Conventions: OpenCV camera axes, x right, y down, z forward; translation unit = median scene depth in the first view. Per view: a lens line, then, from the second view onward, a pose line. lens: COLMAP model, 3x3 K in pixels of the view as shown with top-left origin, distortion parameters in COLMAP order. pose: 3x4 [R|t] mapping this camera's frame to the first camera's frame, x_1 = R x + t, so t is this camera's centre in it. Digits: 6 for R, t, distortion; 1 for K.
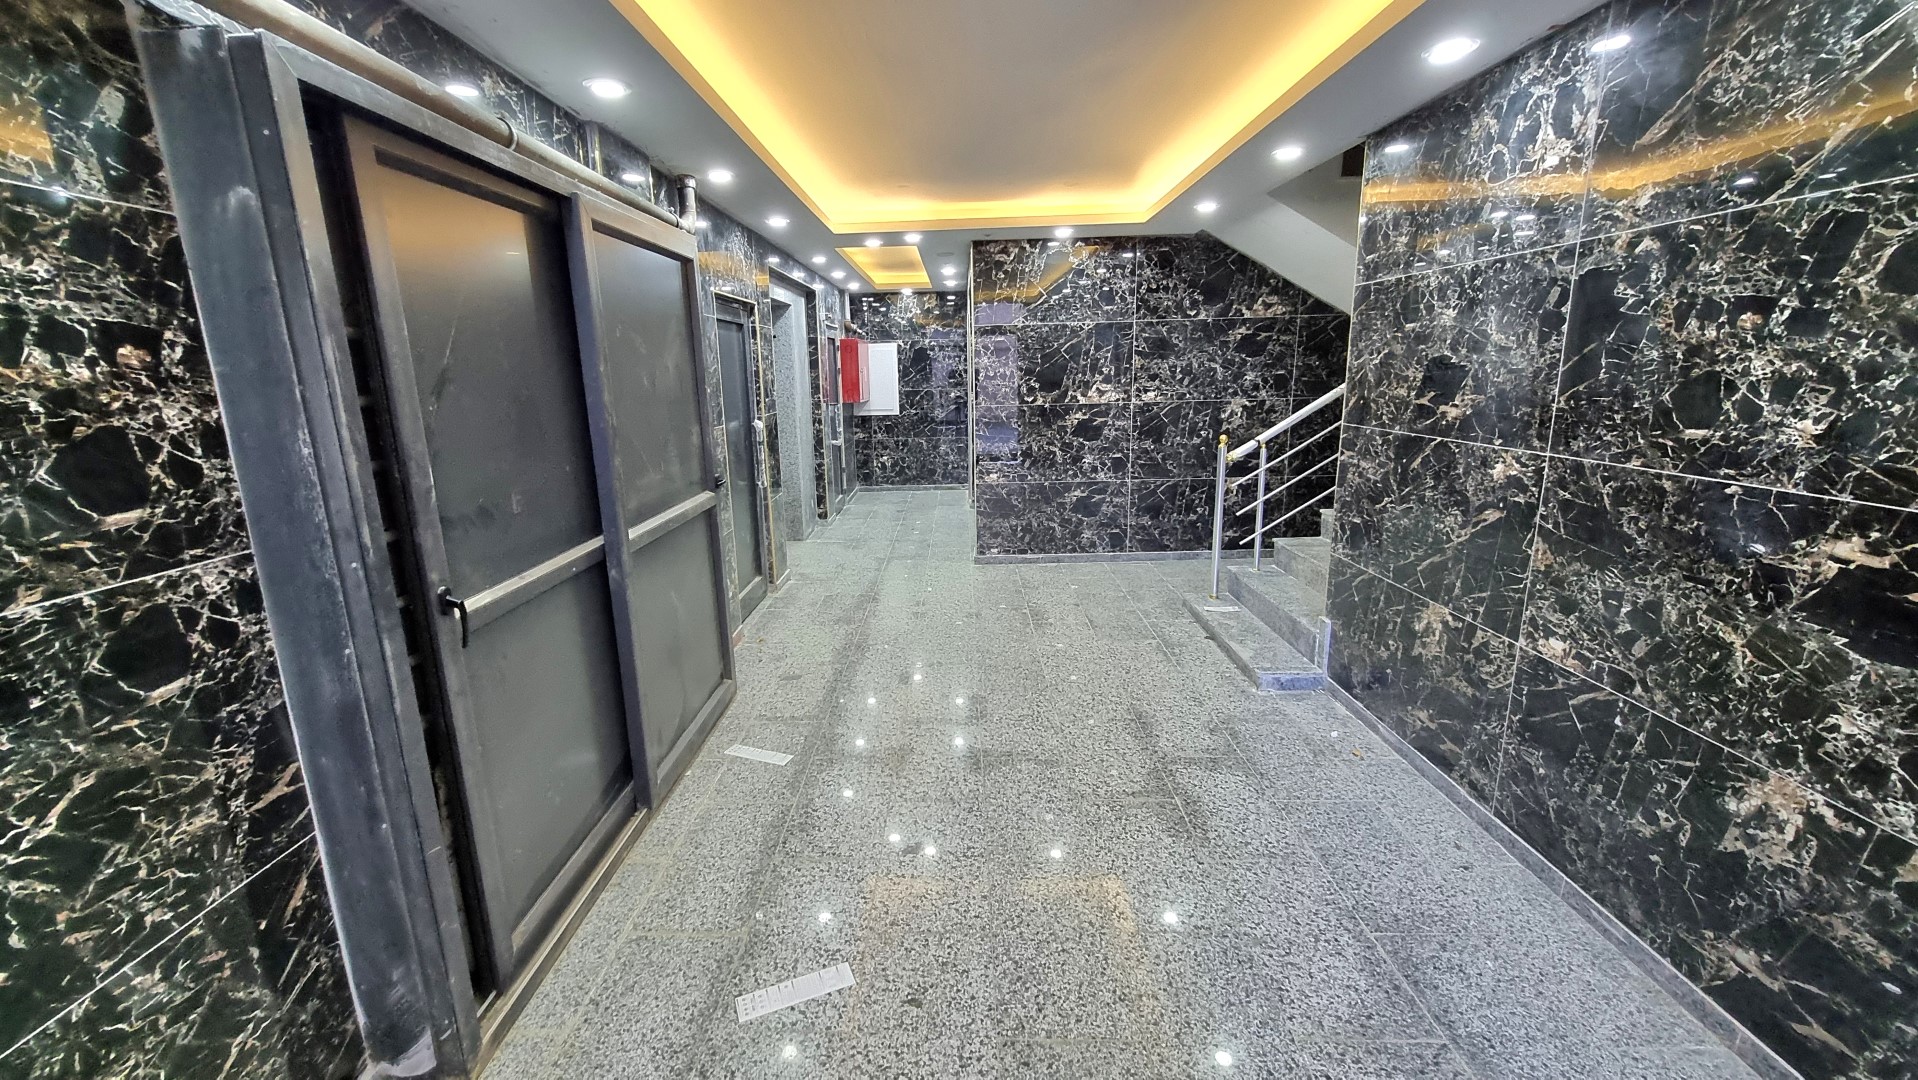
lens RADIAL K [[747.2, 0, 959.0], [0, 747.2, 539.3], [0, 0, 1]] dist [0.011027, -0.000010]
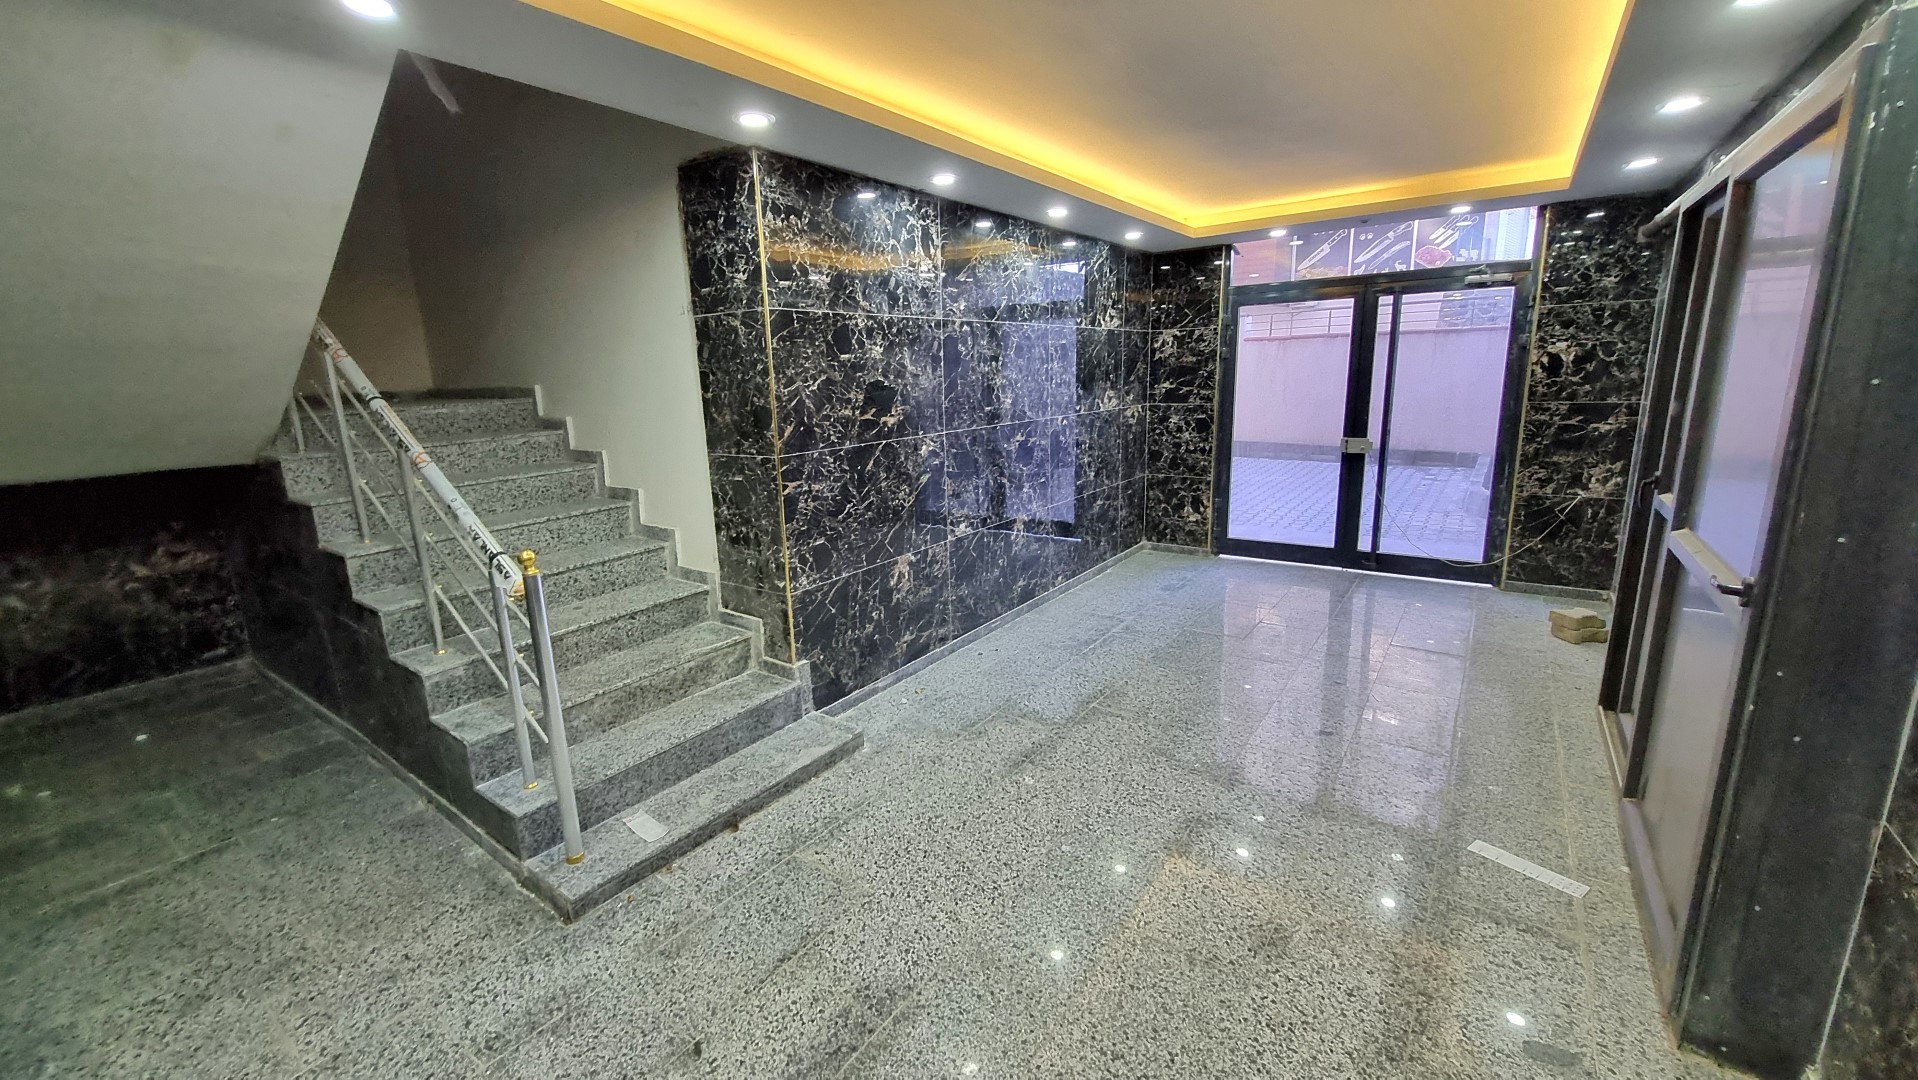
lens RADIAL K [[747.2, 0, 953.5], [0, 747.2, 529.2], [0, 0, 1]] dist [0.011027, -0.000010]
pose [[-0.809416, -0.079341, 0.581851, -0.280101], [0.178609, 0.910627, 0.372636, -0.521577], [-0.559414, 0.405541, -0.722905, 2.186239]]
